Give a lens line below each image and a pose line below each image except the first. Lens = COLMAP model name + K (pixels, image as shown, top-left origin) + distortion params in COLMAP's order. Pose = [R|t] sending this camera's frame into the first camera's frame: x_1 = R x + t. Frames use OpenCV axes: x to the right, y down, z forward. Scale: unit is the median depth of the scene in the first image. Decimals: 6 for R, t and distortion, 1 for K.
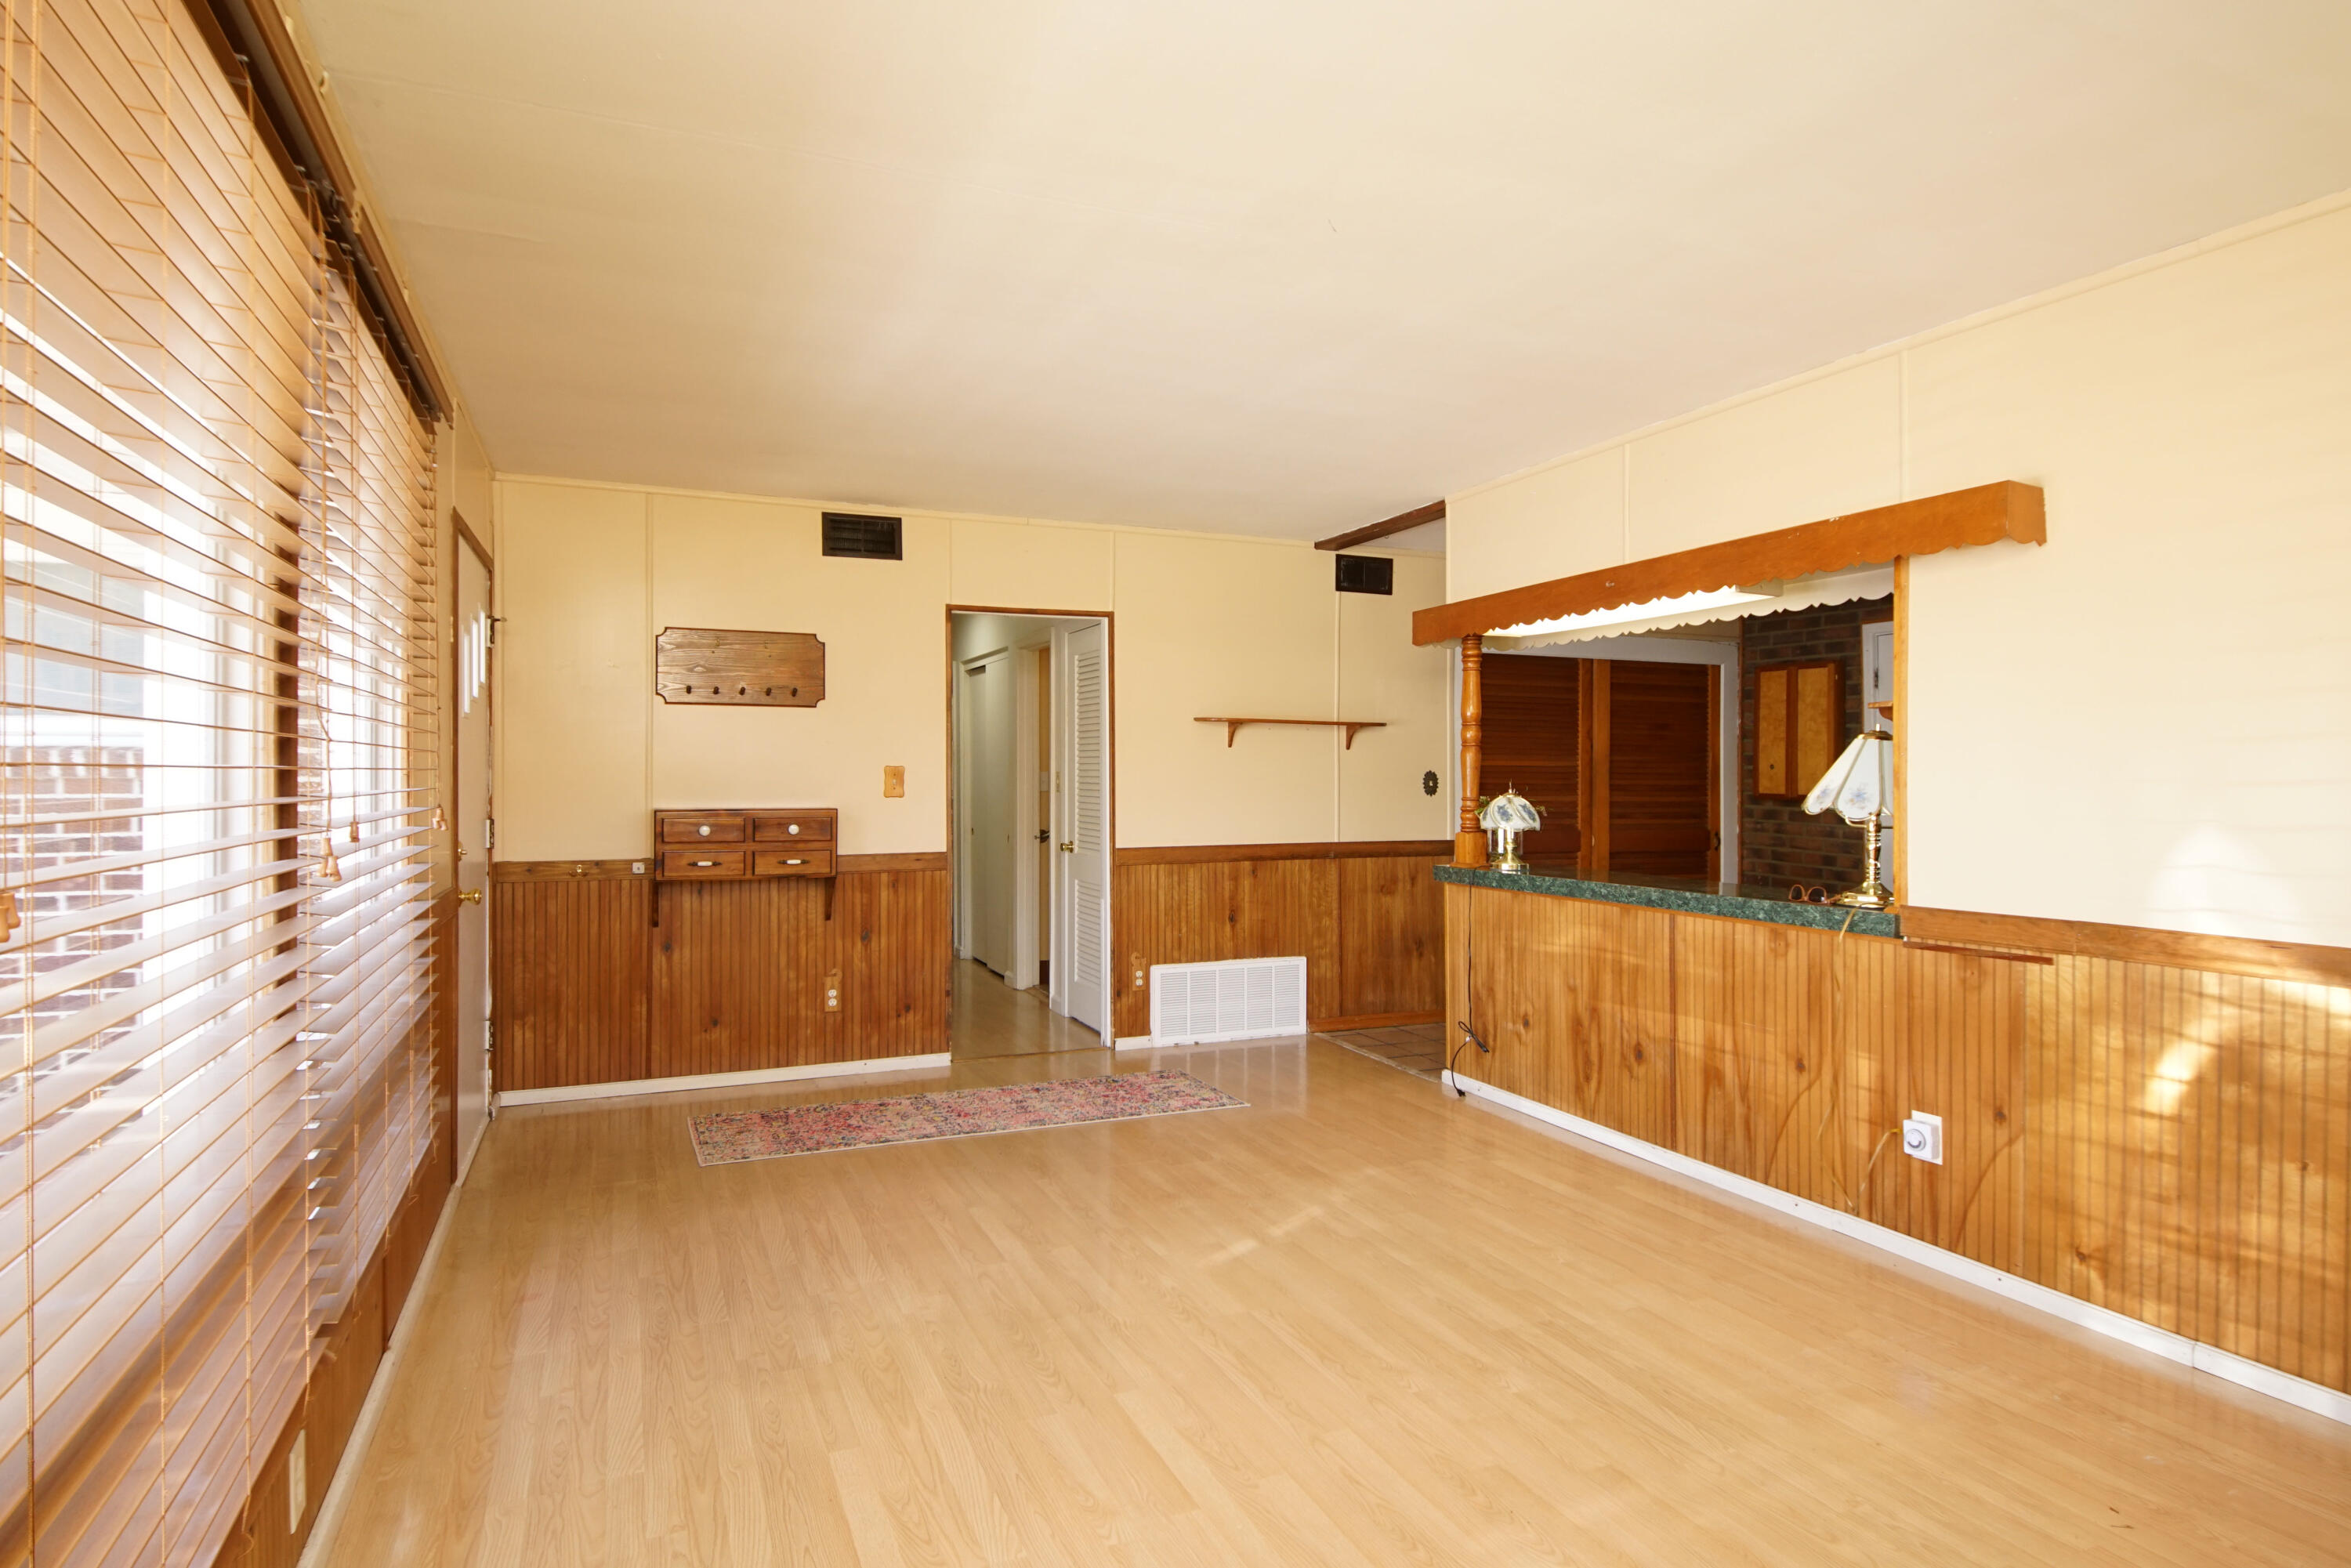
lens RADIAL K [[1259.8, 0, 1165.6], [0, 1259.8, 778.2], [0, 0, 1]] dist [0.035311, -0.031574]
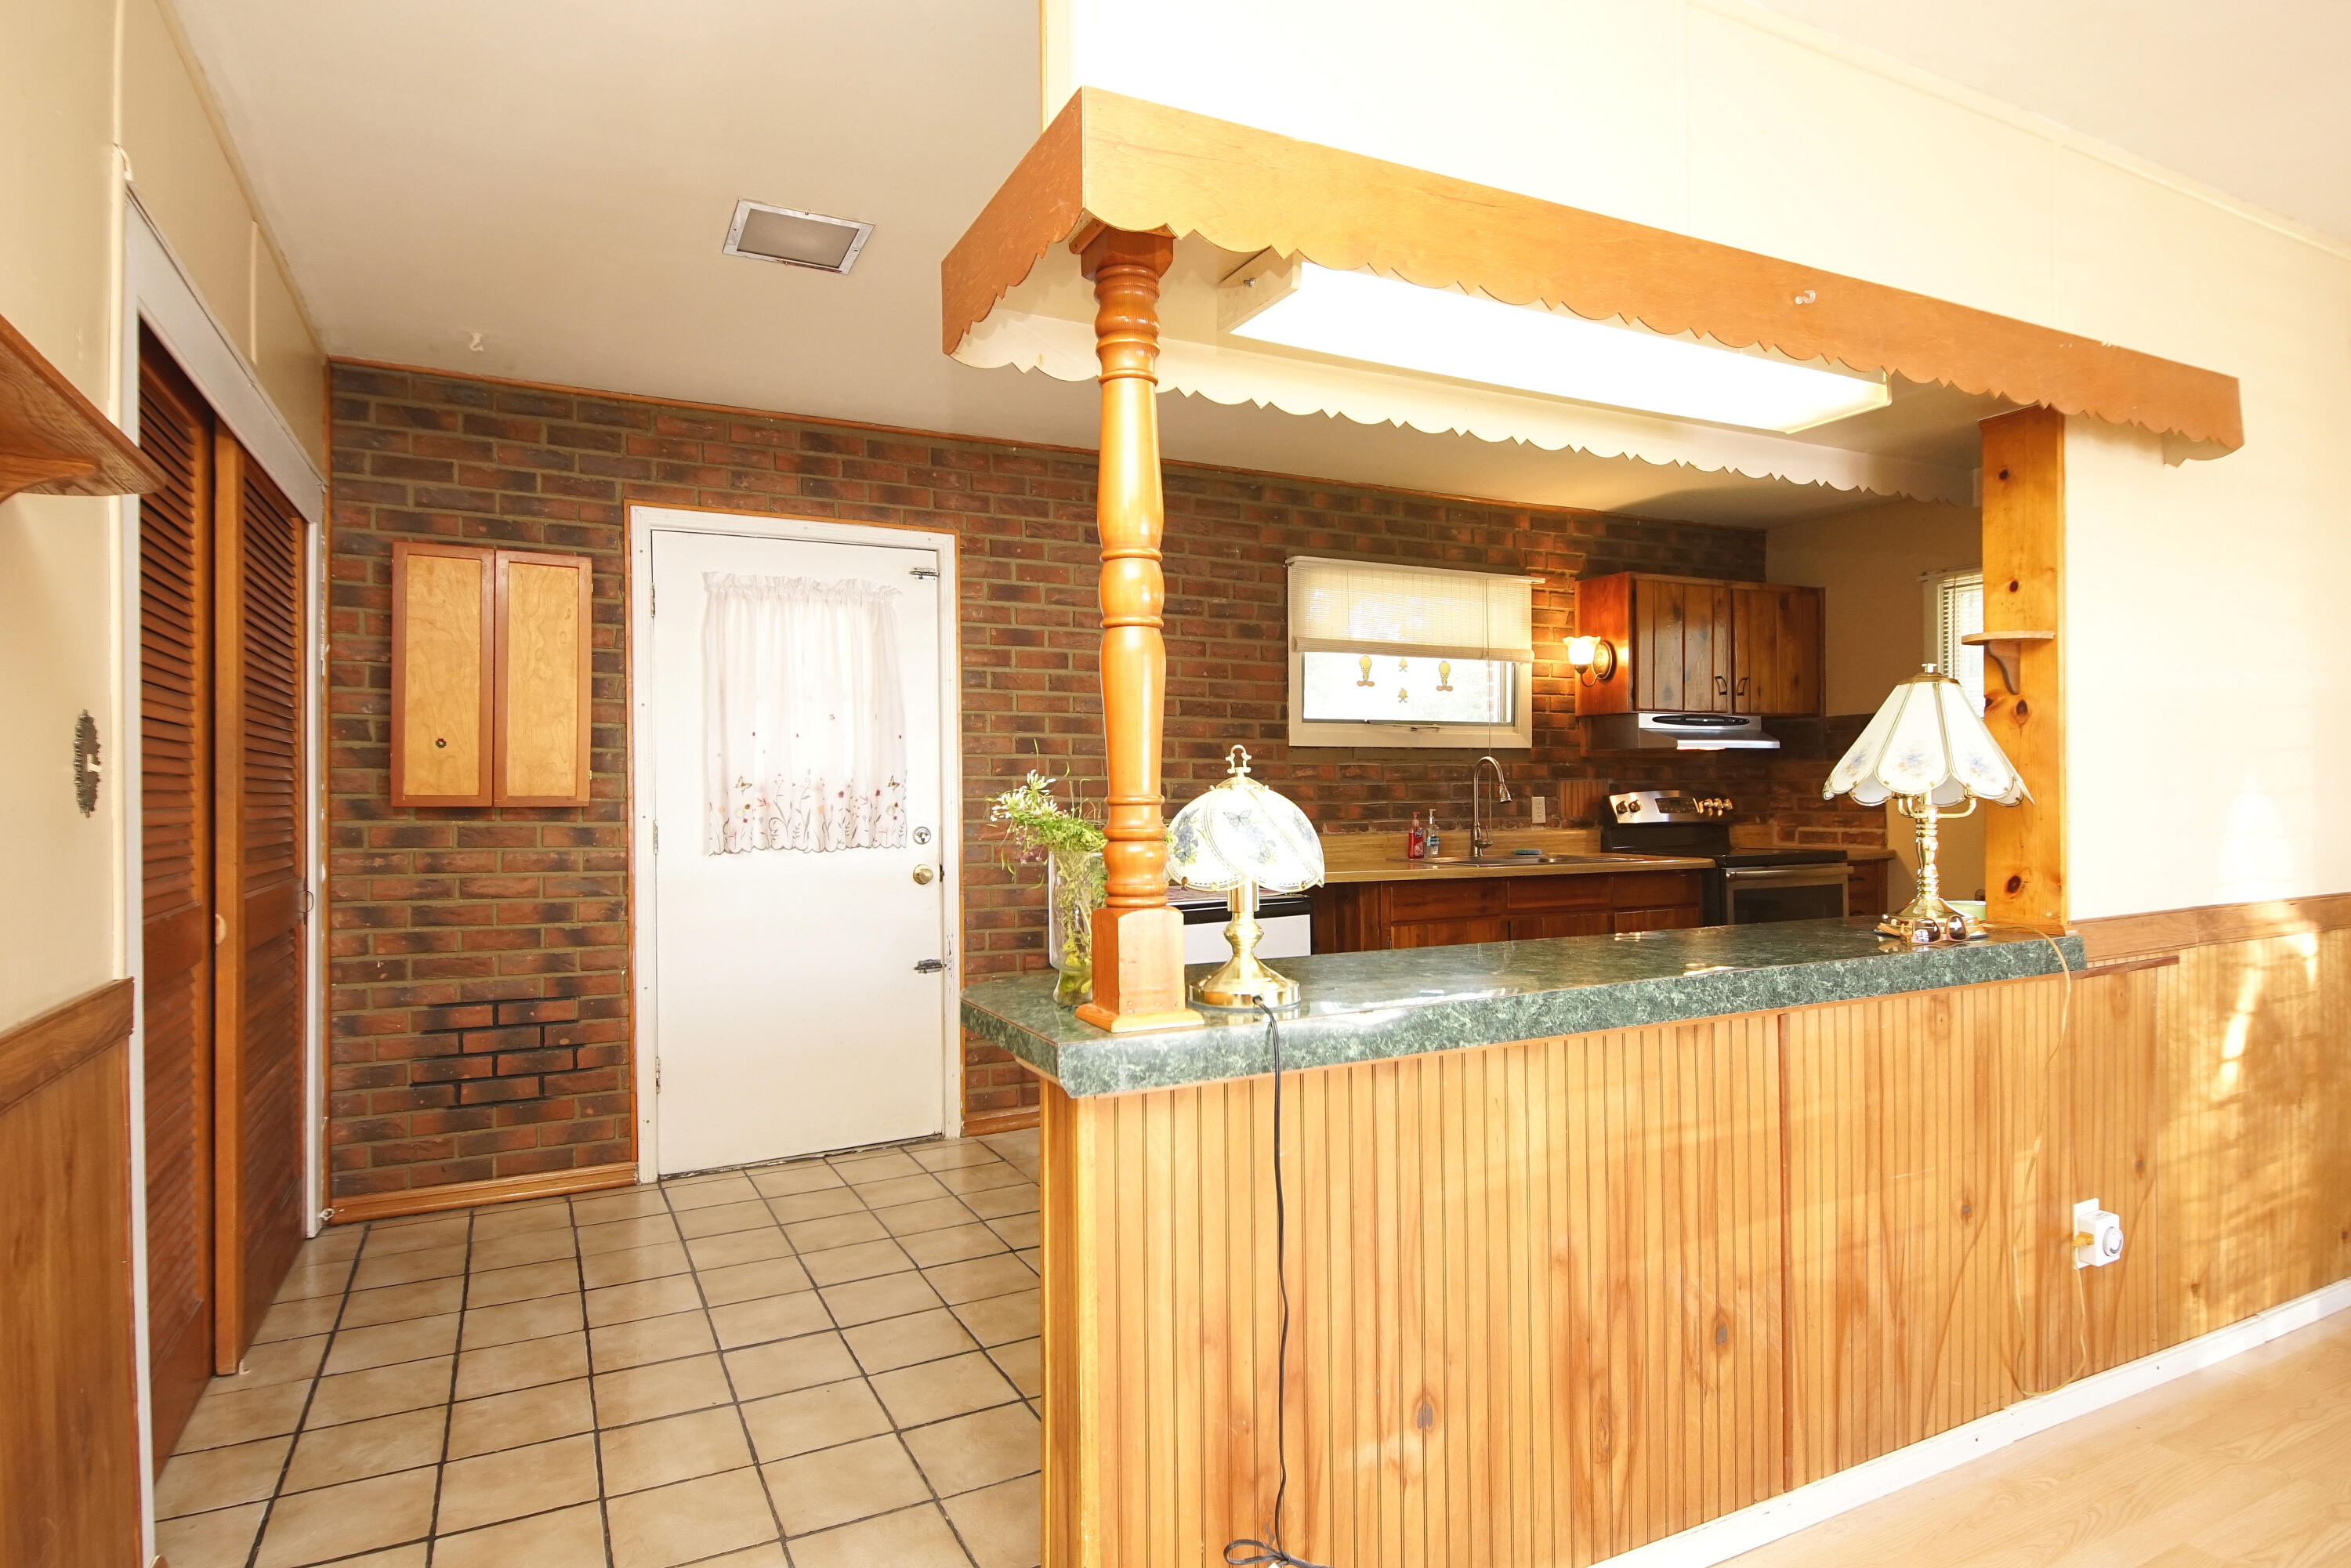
lens RADIAL K [[1259.8, 0, 1144.9], [0, 1259.8, 770.7], [0, 0, 1]] dist [0.035311, -0.031574]
pose [[-0.065185, 0.010099, 0.997822, -0.067002], [0.005857, 0.999935, -0.009738, 0.012955], [-0.997856, 0.005210, -0.065240, 1.053638]]
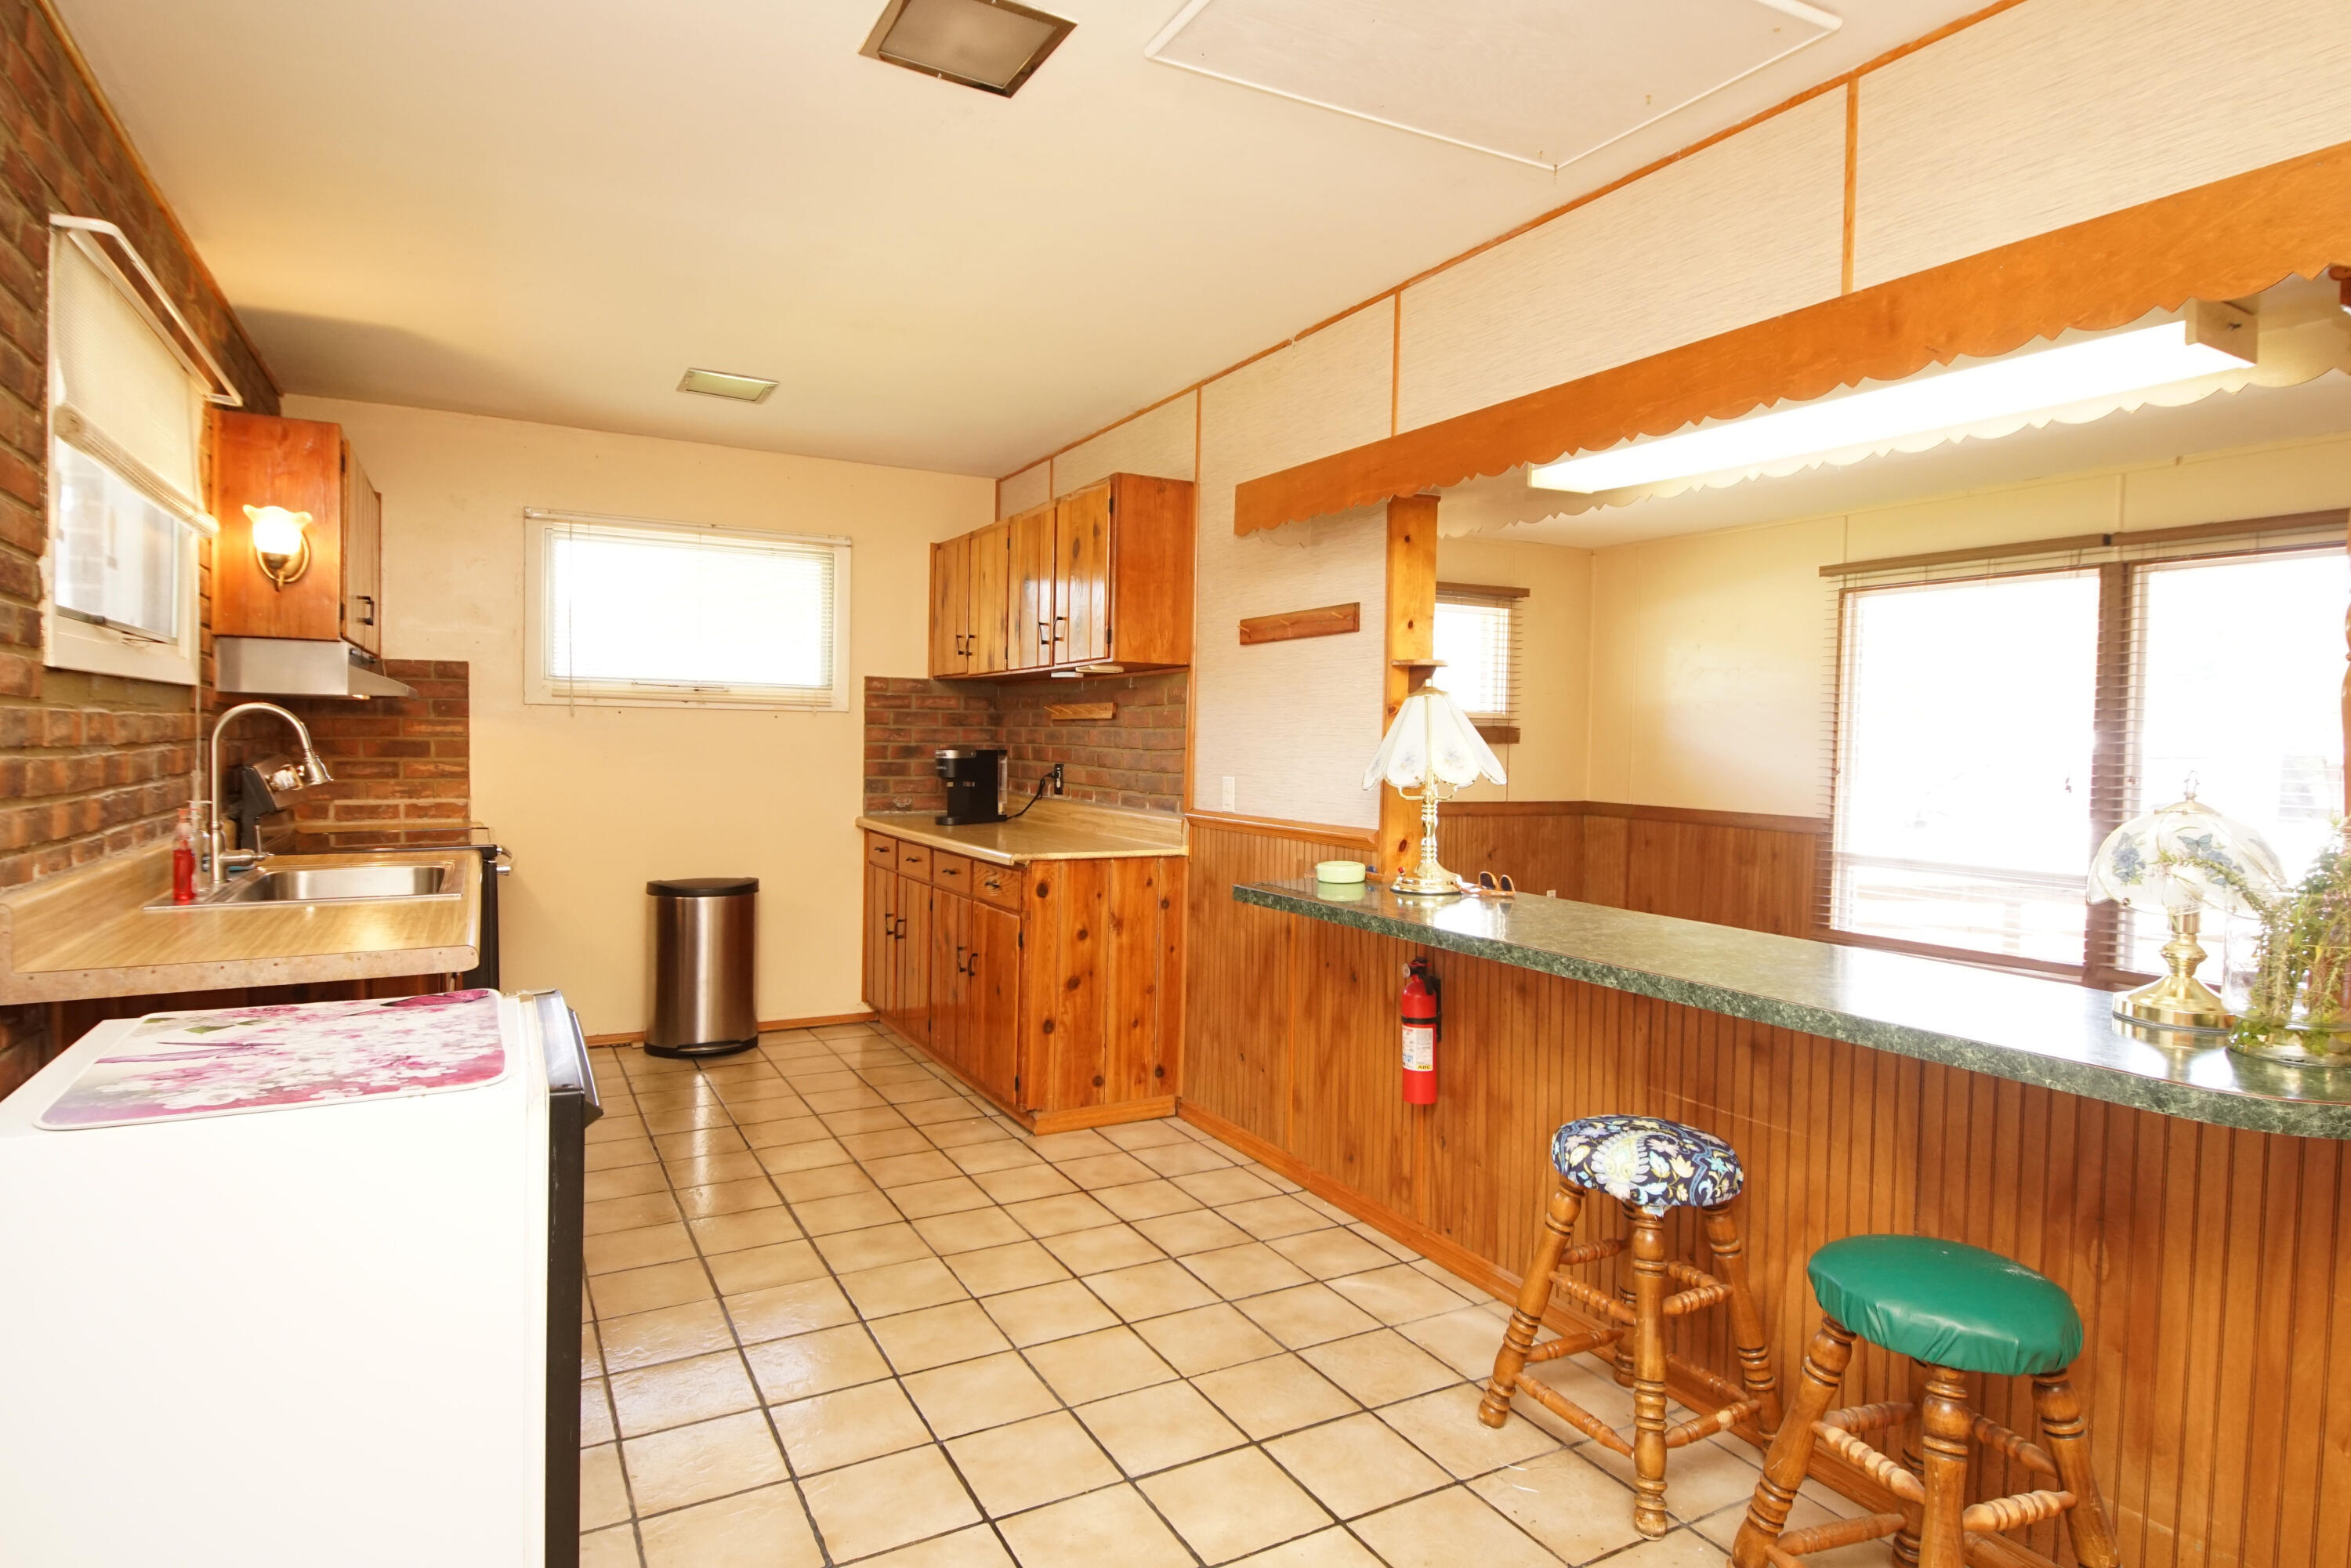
lens RADIAL K [[1259.8, 0, 1149.8], [0, 1259.8, 771.8], [0, 0, 1]] dist [0.035311, -0.031574]
pose [[-0.995379, -0.019037, -0.094123, 0.593092], [-0.021794, 0.999360, 0.028351, -0.000942], [0.093523, 0.030271, -0.995157, 1.324577]]
